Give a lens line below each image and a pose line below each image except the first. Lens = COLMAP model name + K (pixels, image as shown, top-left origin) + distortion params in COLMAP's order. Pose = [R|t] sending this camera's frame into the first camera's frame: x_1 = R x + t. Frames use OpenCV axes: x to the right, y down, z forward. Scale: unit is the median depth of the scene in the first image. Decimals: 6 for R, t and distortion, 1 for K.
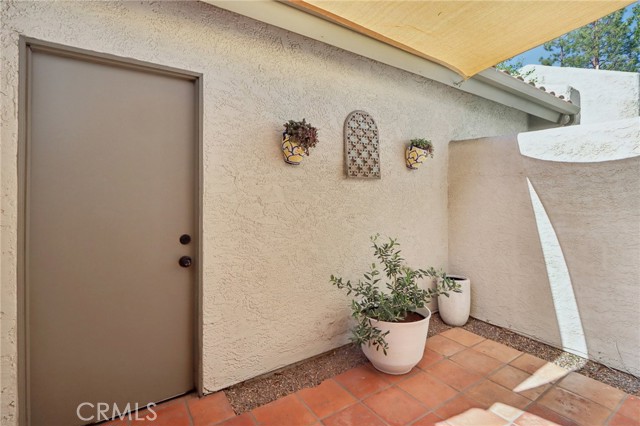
lens RADIAL K [[304.5, 0, 319.7], [0, 304.5, 202.4], [0, 0, 1]] dist [-0.001456, -0.000180]
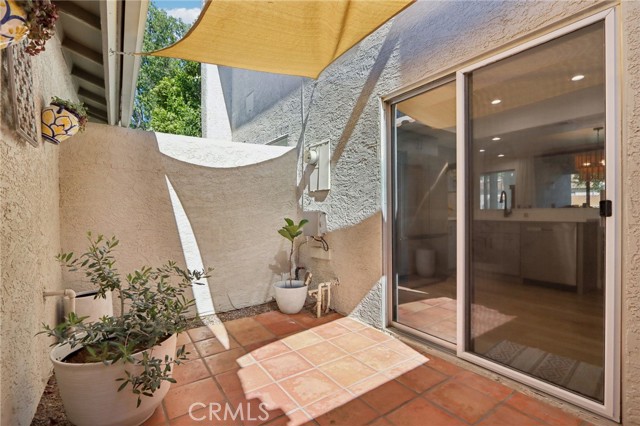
lens RADIAL K [[294.6, 0, 321.5], [0, 294.6, 215.4], [0, 0, 1]] dist [-0.002698, -0.000343]
pose [[-0.020311, -0.018411, 0.999624, -0.404362], [0.047973, 0.998661, 0.019368, 0.073653], [-0.998642, 0.048349, -0.019401, 0.505703]]
